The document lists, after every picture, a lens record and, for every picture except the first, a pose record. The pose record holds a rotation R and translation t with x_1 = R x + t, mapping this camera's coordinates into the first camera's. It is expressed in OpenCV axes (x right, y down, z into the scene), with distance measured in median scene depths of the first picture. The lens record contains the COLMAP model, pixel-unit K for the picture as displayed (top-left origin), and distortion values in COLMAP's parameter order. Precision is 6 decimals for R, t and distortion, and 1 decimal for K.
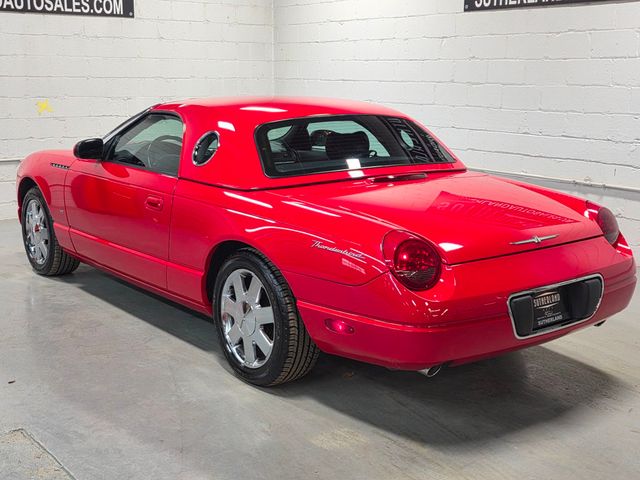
lens RADIAL K [[817.5, 0, 319.5], [0, 817.5, 243.3], [0, 0, 1]] dist [0.019891, 0.000000]
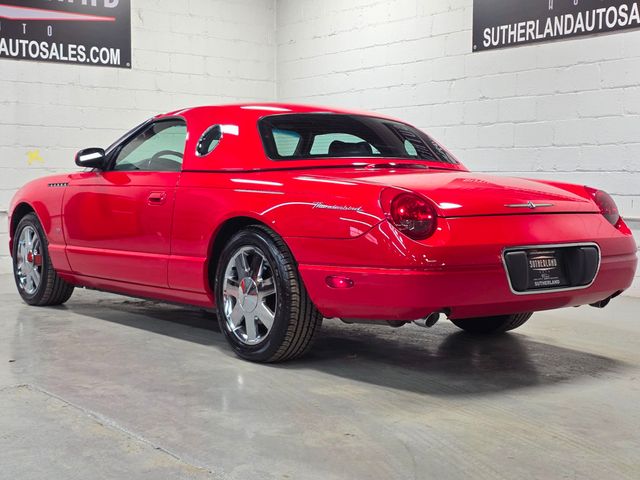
lens RADIAL K [[953.4, 0, 320.9], [0, 953.4, 239.2], [0, 0, 1]] dist [0.035138, 0.000000]
pose [[0.999967, -0.002738, -0.007602, 0.007266], [0.001587, 0.989073, -0.147421, 0.164775], [0.007923, 0.147404, 0.989045, -0.142241]]
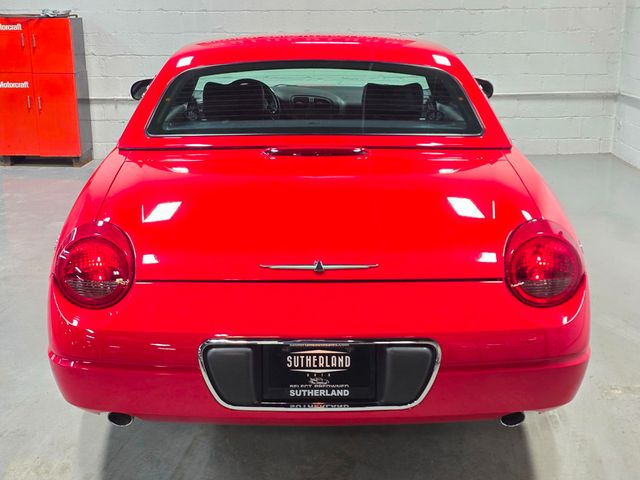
lens RADIAL K [[862.6, 0, 315.6], [0, 862.6, 244.6], [0, 0, 1]] dist [0.059612, 0.000000]
pose [[0.787413, 0.152951, -0.597150, 0.512347], [-0.112554, 0.988117, 0.104676, -0.071170], [0.606064, -0.015211, 0.795271, 0.350841]]
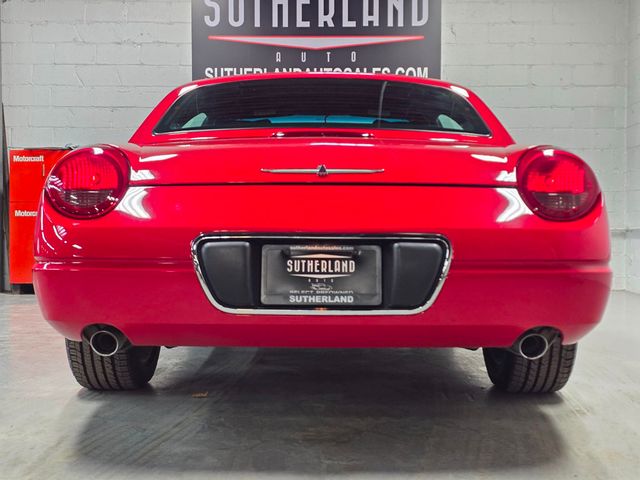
lens RADIAL K [[862.6, 0, 325.0], [0, 862.6, 240.3], [0, 0, 1]] dist [0.059612, 0.000000]
pose [[0.783460, -0.002566, -0.621437, 0.516923], [-0.119711, 0.980639, -0.154972, 0.113995], [0.609803, 0.195807, 0.767985, 0.391075]]
